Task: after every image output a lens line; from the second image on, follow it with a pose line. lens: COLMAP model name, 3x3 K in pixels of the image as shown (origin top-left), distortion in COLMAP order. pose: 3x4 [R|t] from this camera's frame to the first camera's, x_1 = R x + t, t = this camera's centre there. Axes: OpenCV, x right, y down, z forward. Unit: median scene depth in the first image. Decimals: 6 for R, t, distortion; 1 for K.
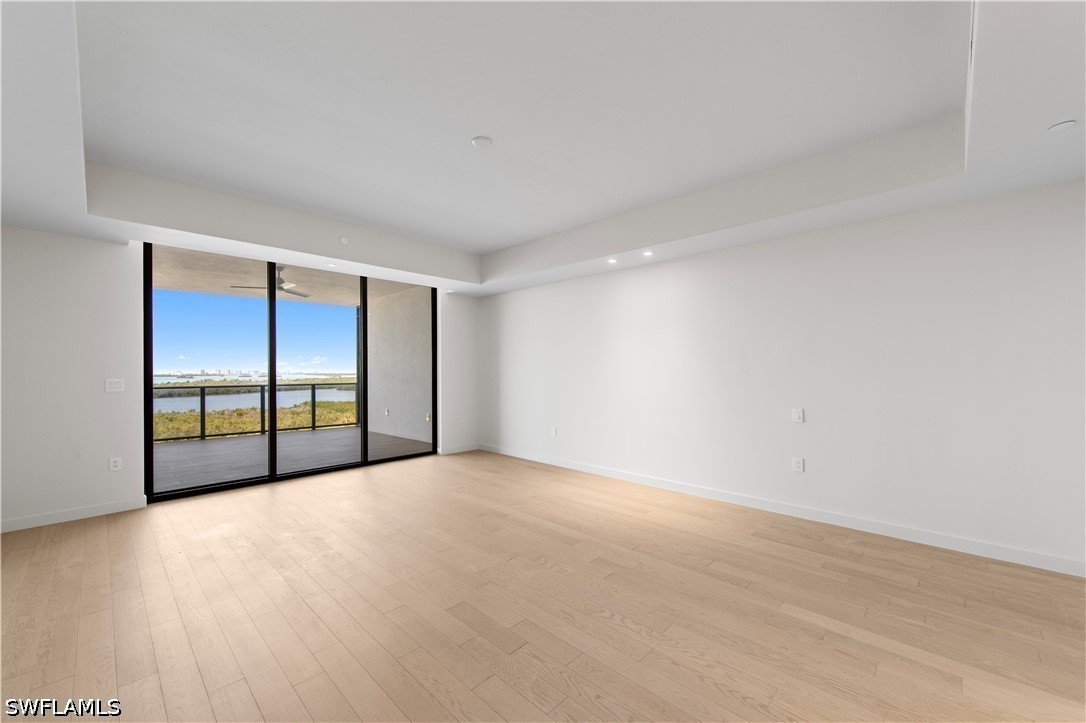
lens RADIAL K [[425.2, 0, 536.5], [0, 425.2, 358.4], [0, 0, 1]] dist [0.002287, 0.000814]
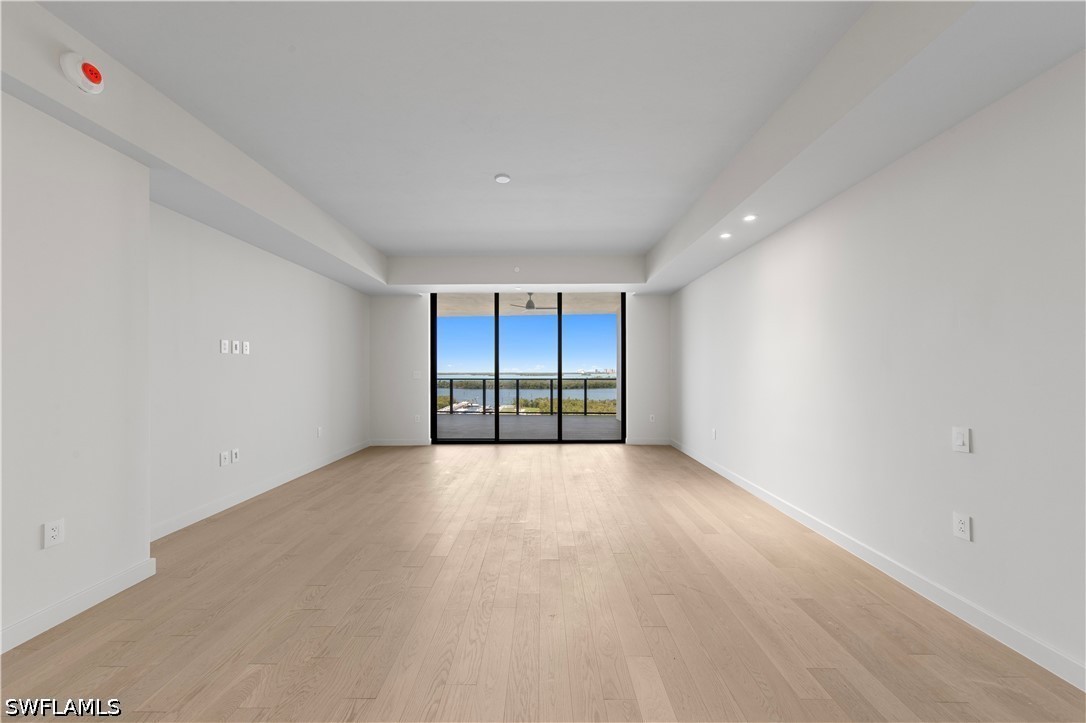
lens RADIAL K [[406.3, 0, 553.3], [0, 406.3, 363.8], [0, 0, 1]] dist [0.000617, -0.000140]
pose [[0.683738, -0.011600, -0.729635, 0.523863], [0.020665, 0.999780, 0.003470, 0.016390], [0.729435, -0.017450, 0.683828, 0.193560]]
